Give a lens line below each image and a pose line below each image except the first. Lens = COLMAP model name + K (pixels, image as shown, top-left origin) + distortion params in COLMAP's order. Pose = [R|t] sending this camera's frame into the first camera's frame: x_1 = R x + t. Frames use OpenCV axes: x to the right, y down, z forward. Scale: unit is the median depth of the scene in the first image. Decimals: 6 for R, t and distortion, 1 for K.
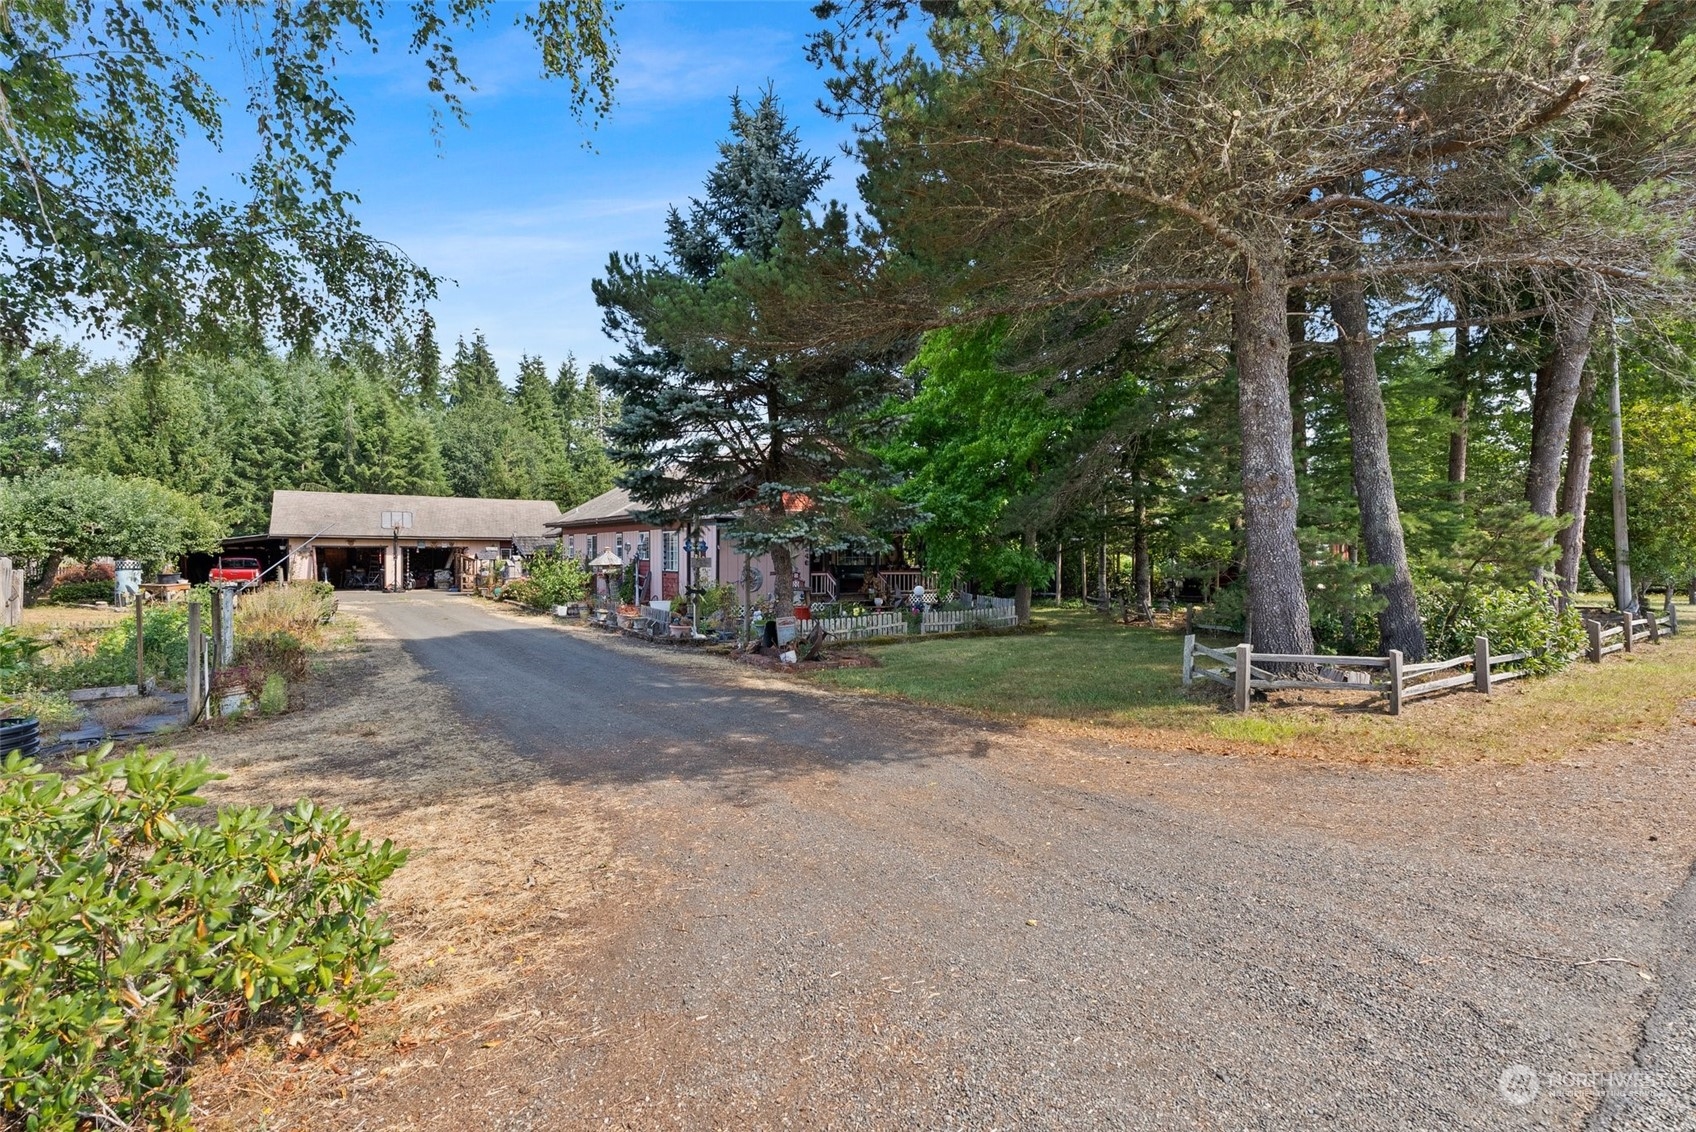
lens RADIAL K [[777.5, 0, 857.5], [0, 777.5, 567.4], [0, 0, 1]] dist [-0.001645, 0.000416]
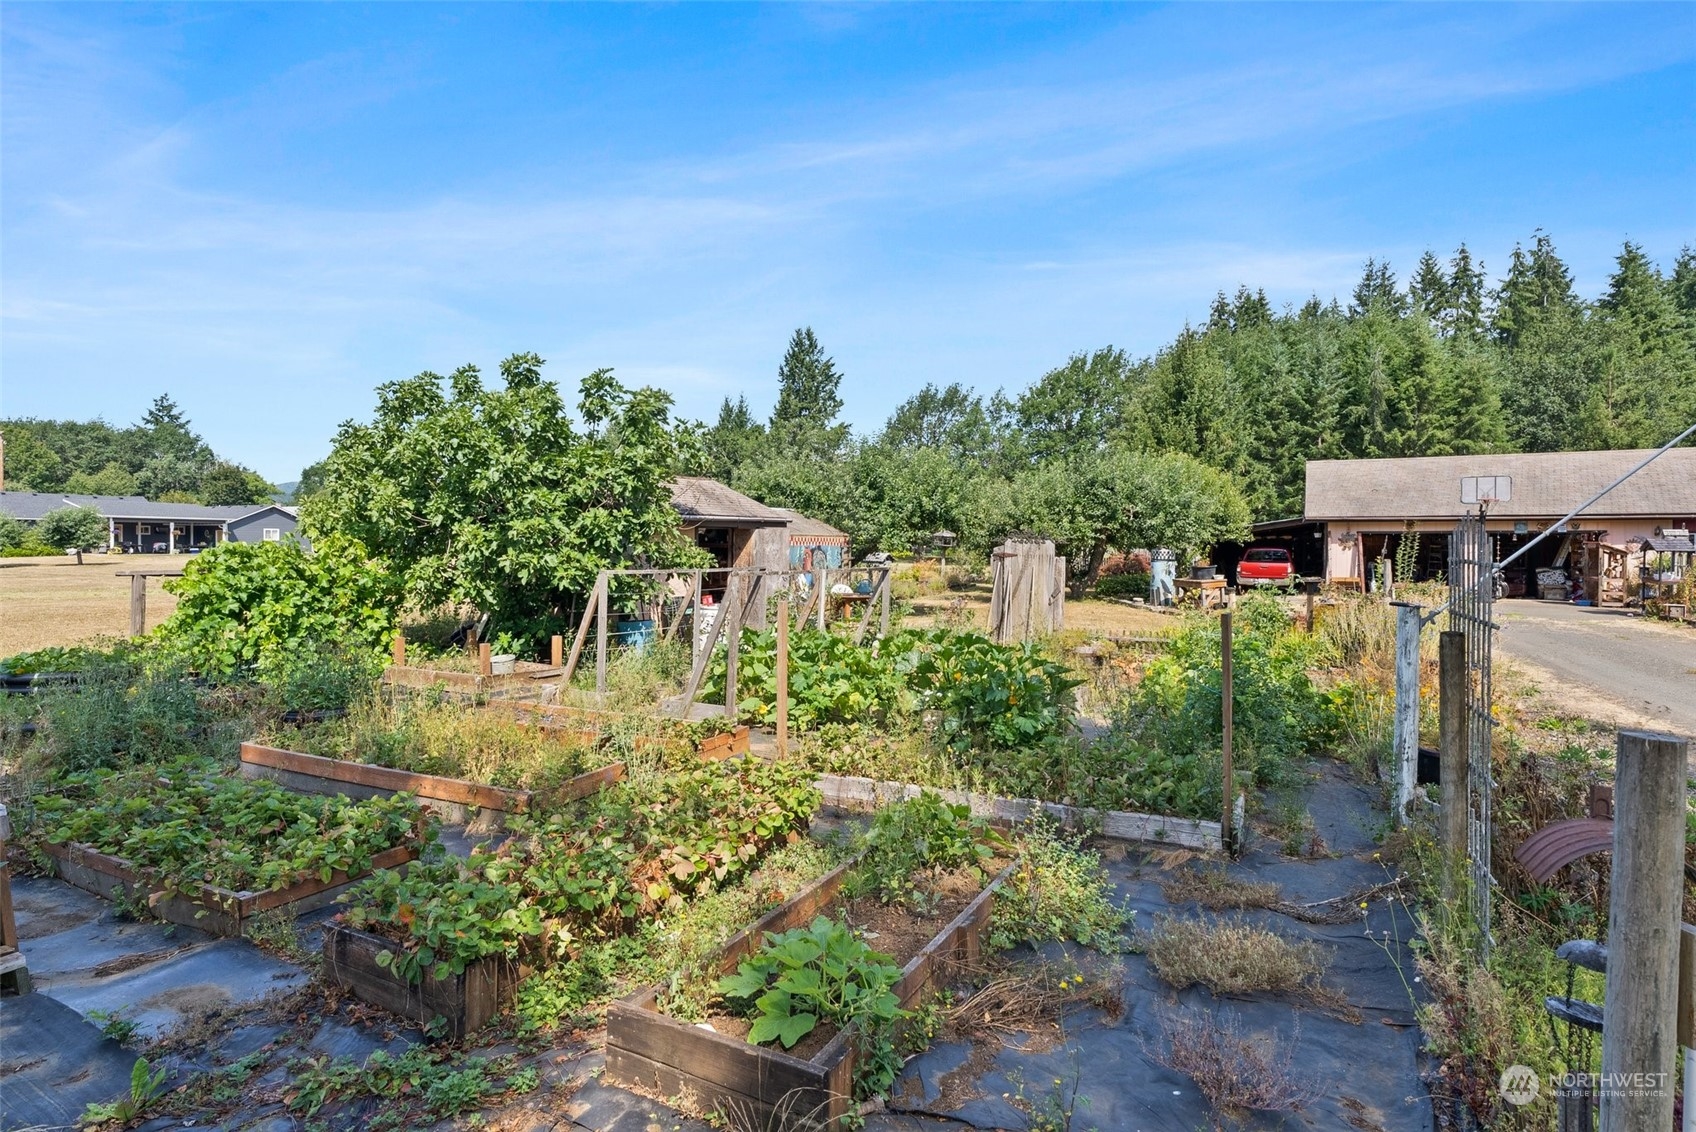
lens RADIAL K [[909.5, 0, 861.1], [0, 909.5, 532.0], [0, 0, 1]] dist [0.027727, 0.000546]
pose [[0.487015, -0.015327, -0.873259, -0.162901], [-0.015703, 0.999531, -0.026301, 0.002046], [0.873253, 0.026522, 0.486545, 0.162165]]
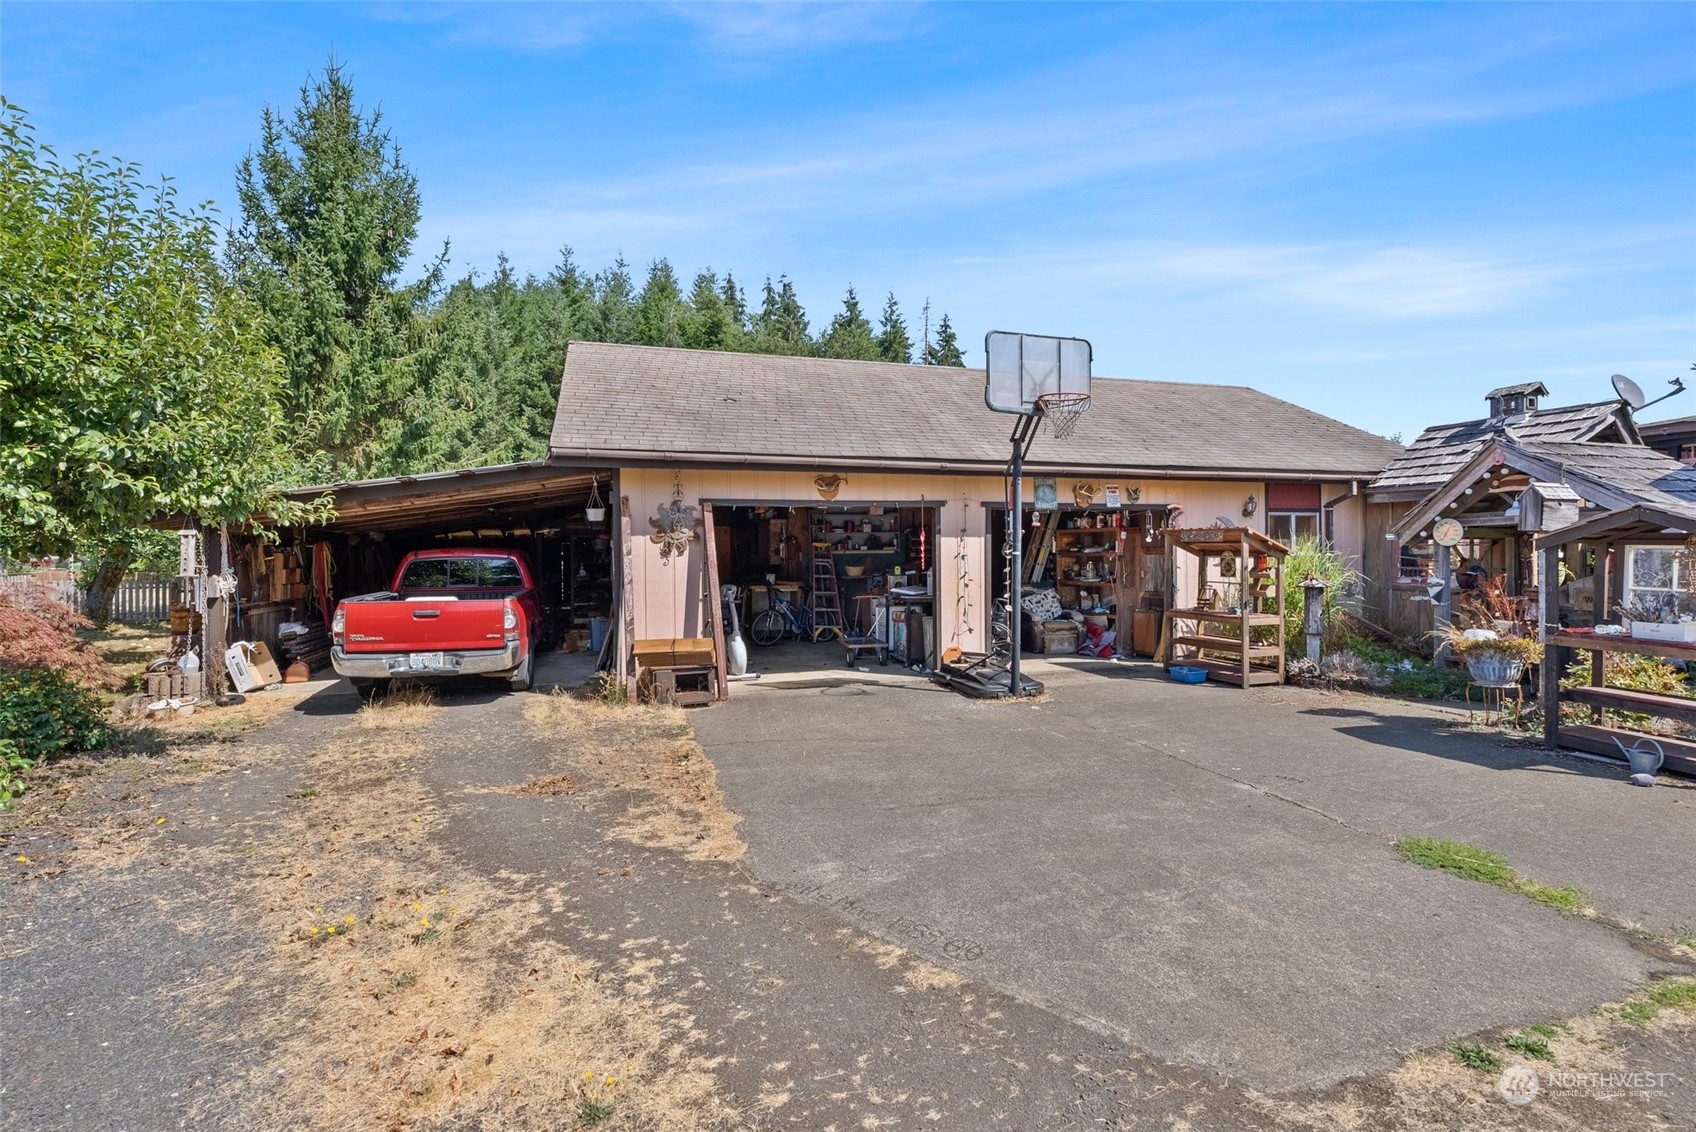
lens RADIAL K [[777.5, 0, 839.1], [0, 777.5, 556.9], [0, 0, 1]] dist [-0.001645, 0.000416]
pose [[0.950632, -0.009889, -0.310164, -0.528112], [0.006453, 0.999906, -0.012103, -0.005607], [0.310255, 0.009504, 0.950606, 0.705440]]
